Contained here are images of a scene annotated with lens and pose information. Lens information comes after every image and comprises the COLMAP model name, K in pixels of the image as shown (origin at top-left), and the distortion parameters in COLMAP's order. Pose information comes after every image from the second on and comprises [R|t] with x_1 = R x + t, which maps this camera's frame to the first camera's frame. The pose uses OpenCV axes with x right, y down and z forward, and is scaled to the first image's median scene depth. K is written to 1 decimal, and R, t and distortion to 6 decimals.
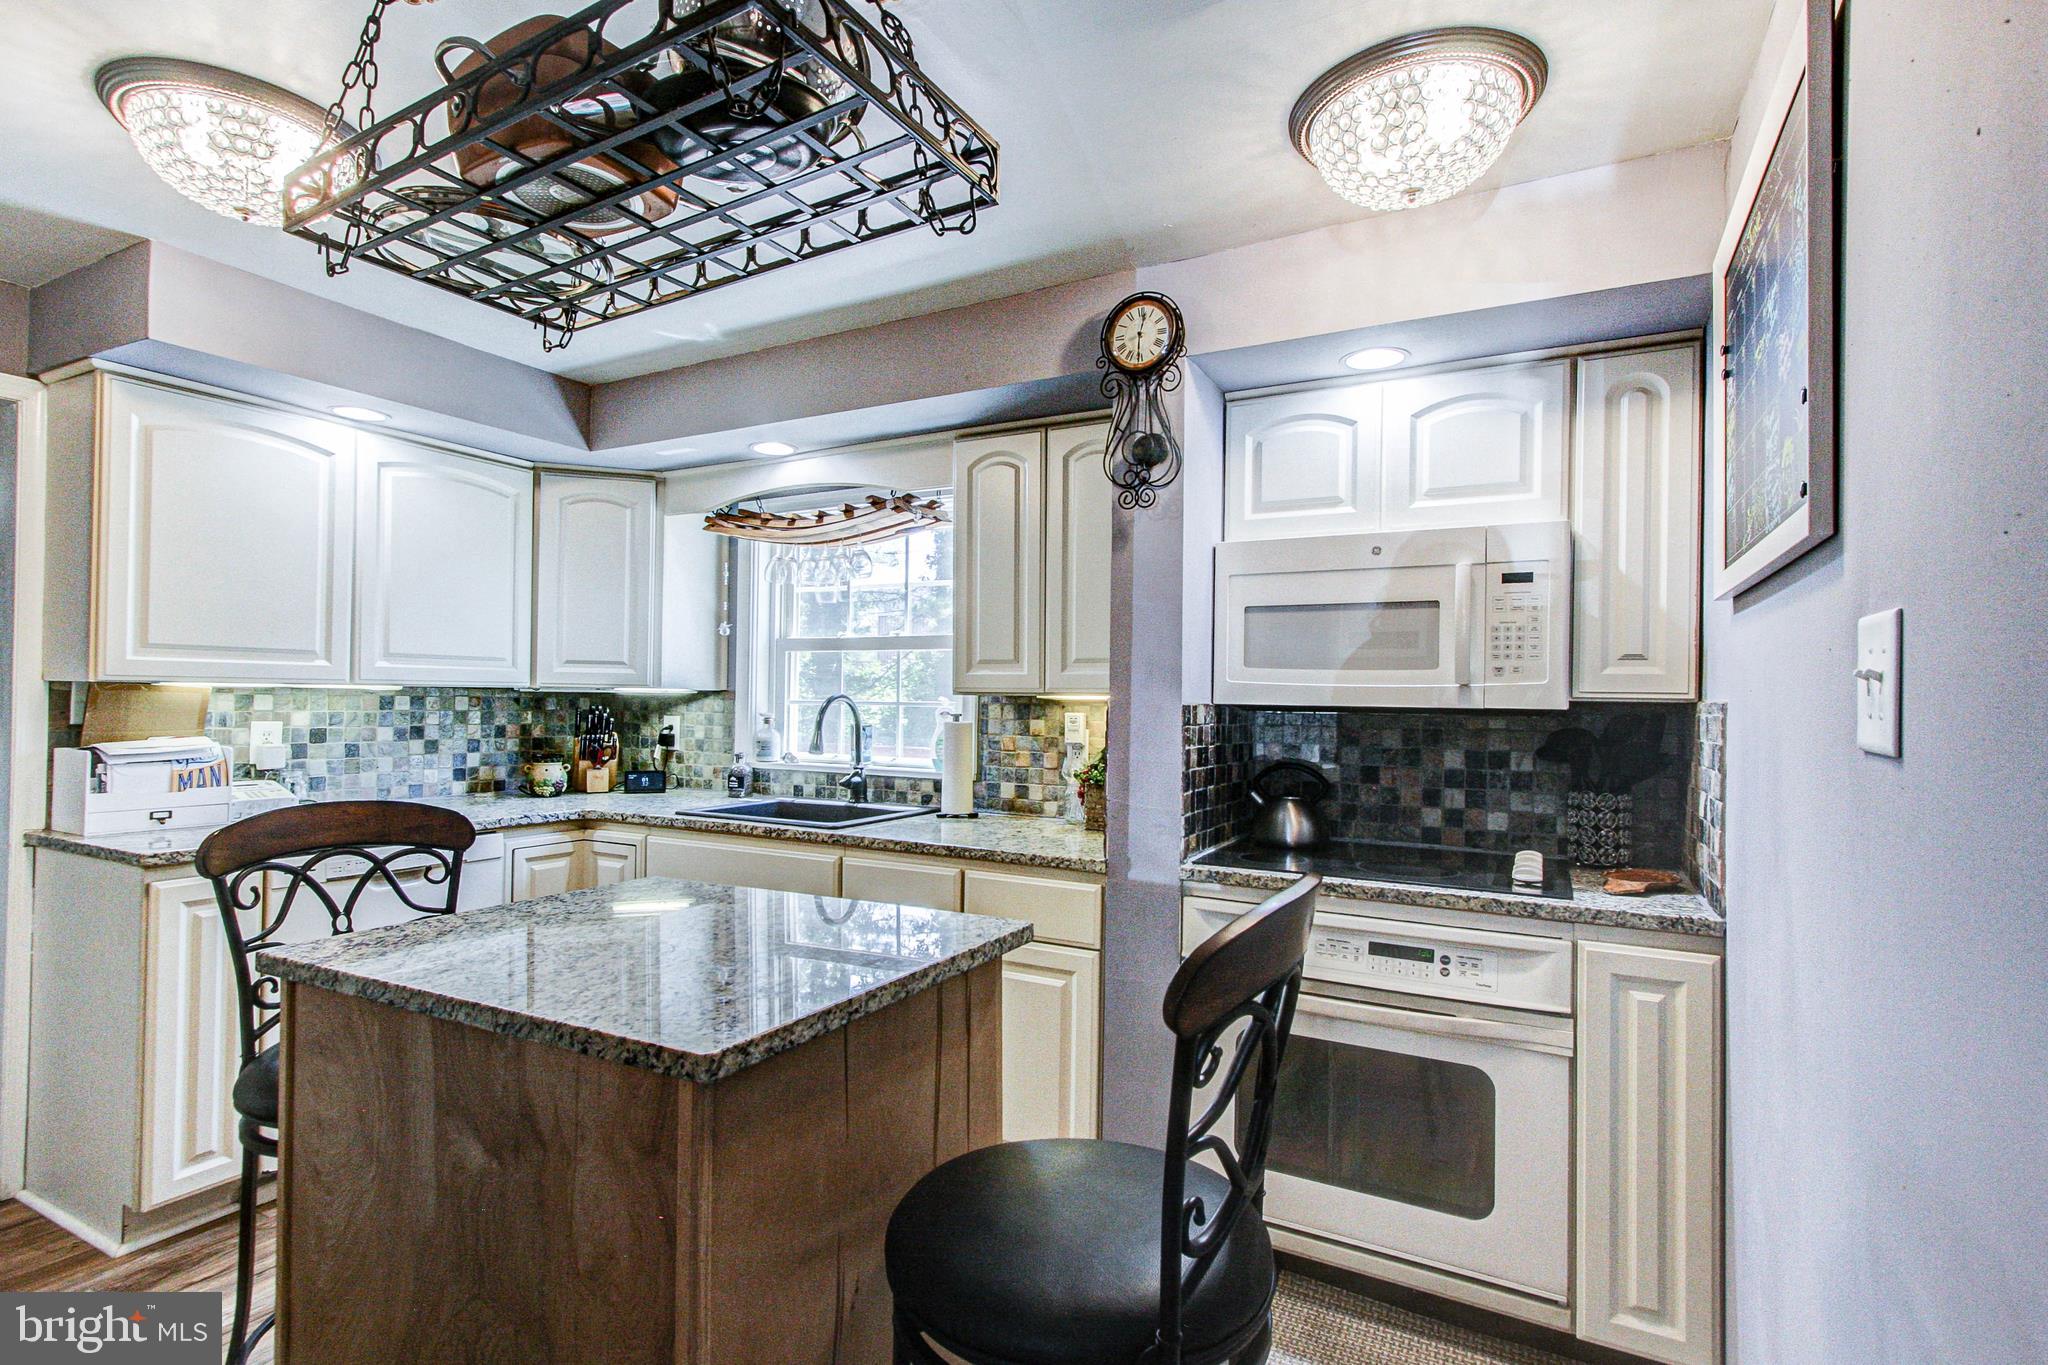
lens RADIAL K [[968.0, 0, 1010.9], [0, 968.0, 685.7], [0, 0, 1]] dist [0.003415, 0.002562]
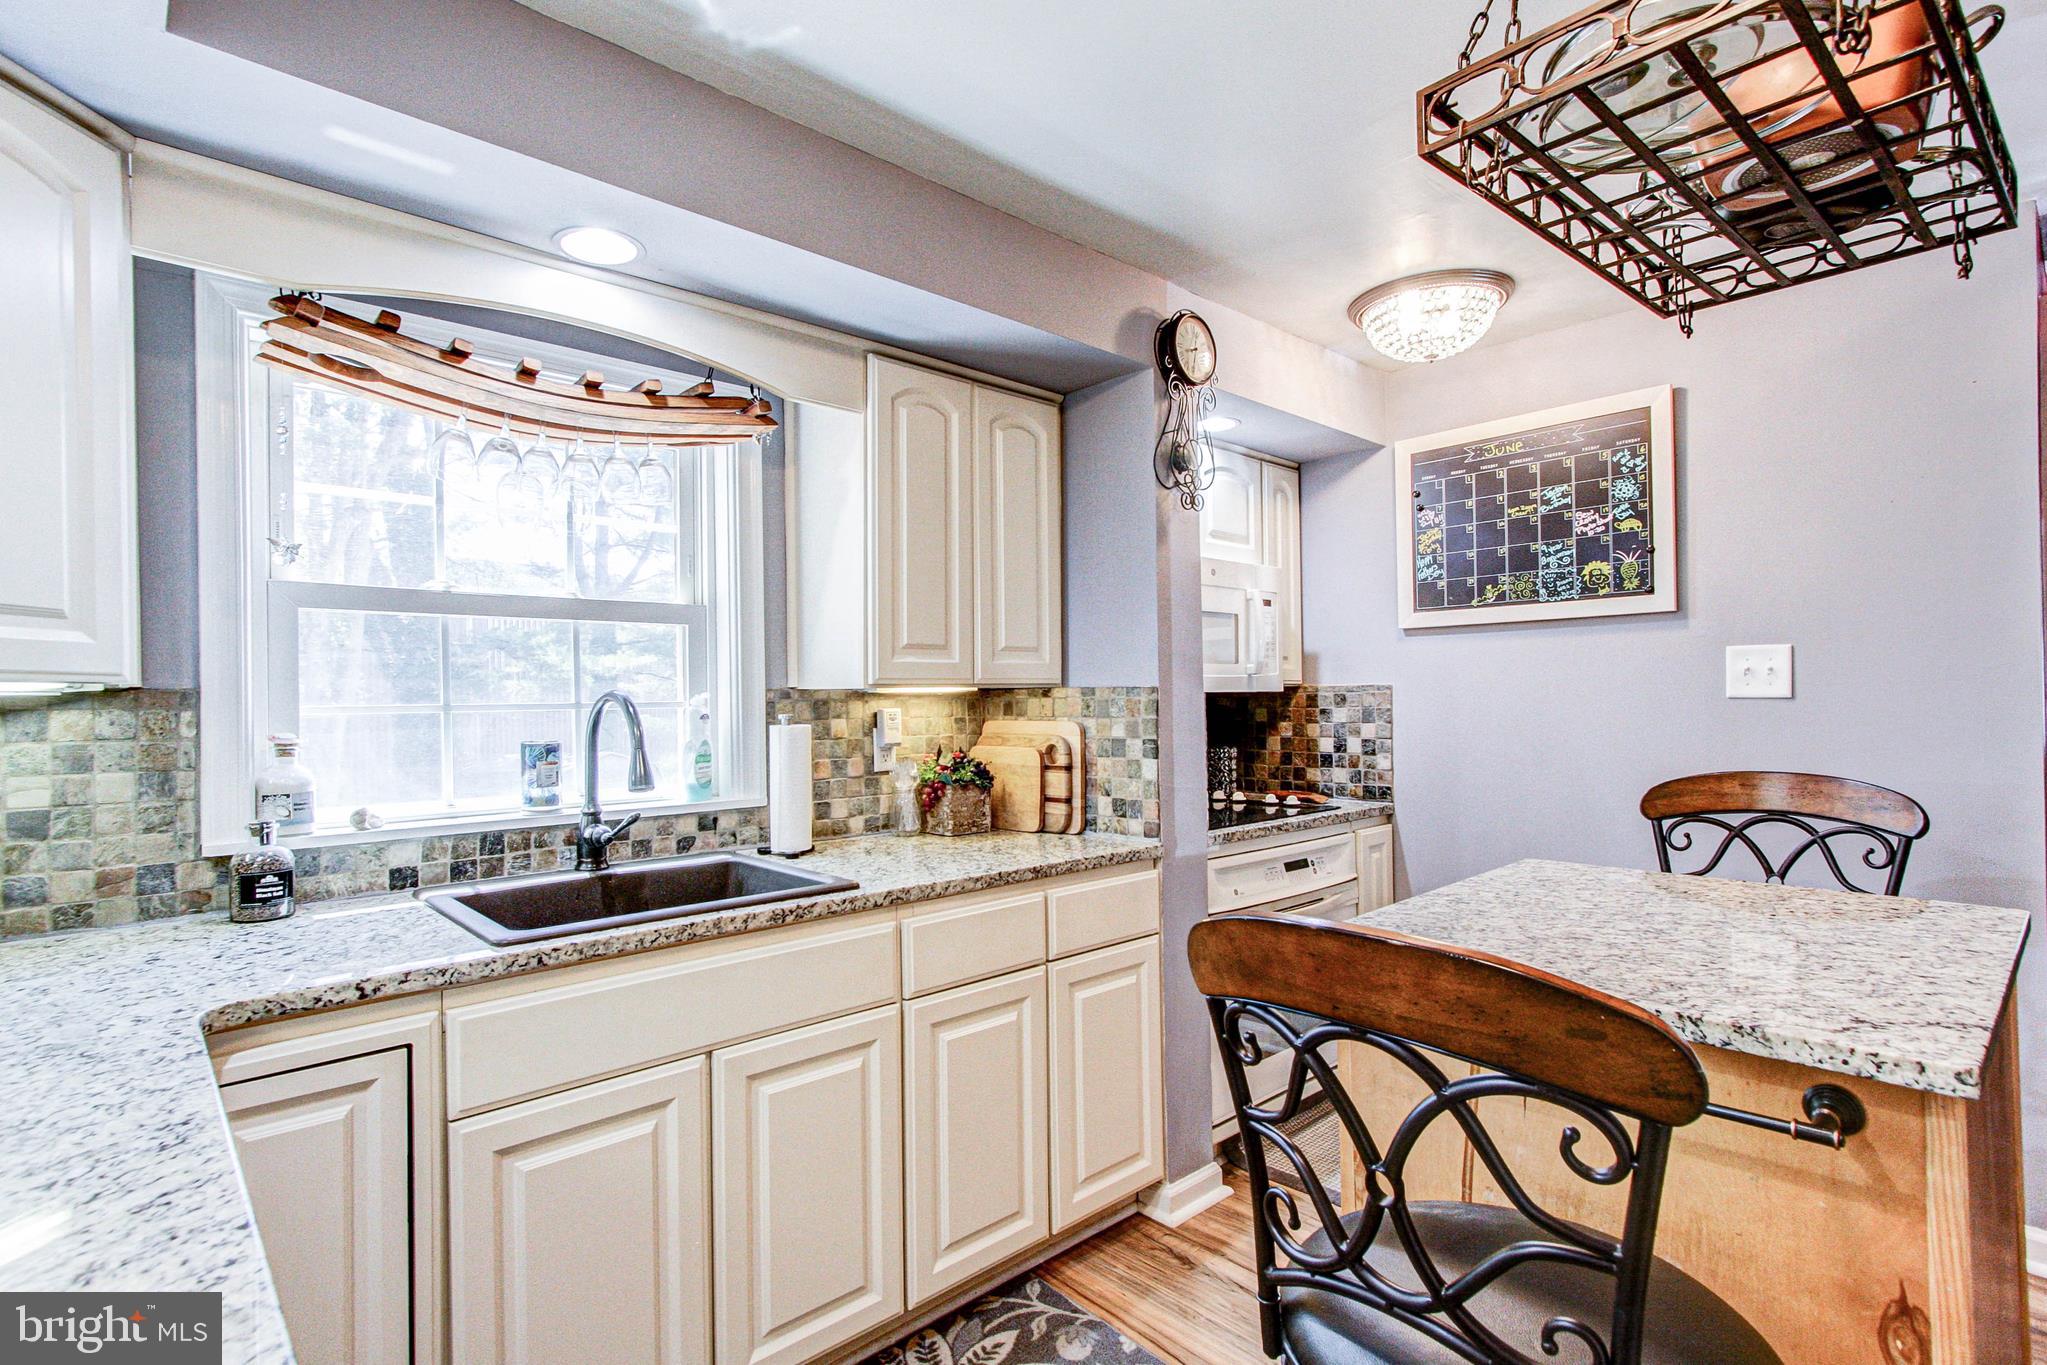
lens RADIAL K [[967.5, 0, 1026.6], [0, 967.5, 696.1], [0, 0, 1]] dist [0.003415, 0.002562]
pose [[0.345799, -0.016447, 0.938165, -0.693510], [0.004760, 0.999864, 0.015774, 0.004141], [-0.938297, -0.000989, 0.345830, 0.588111]]
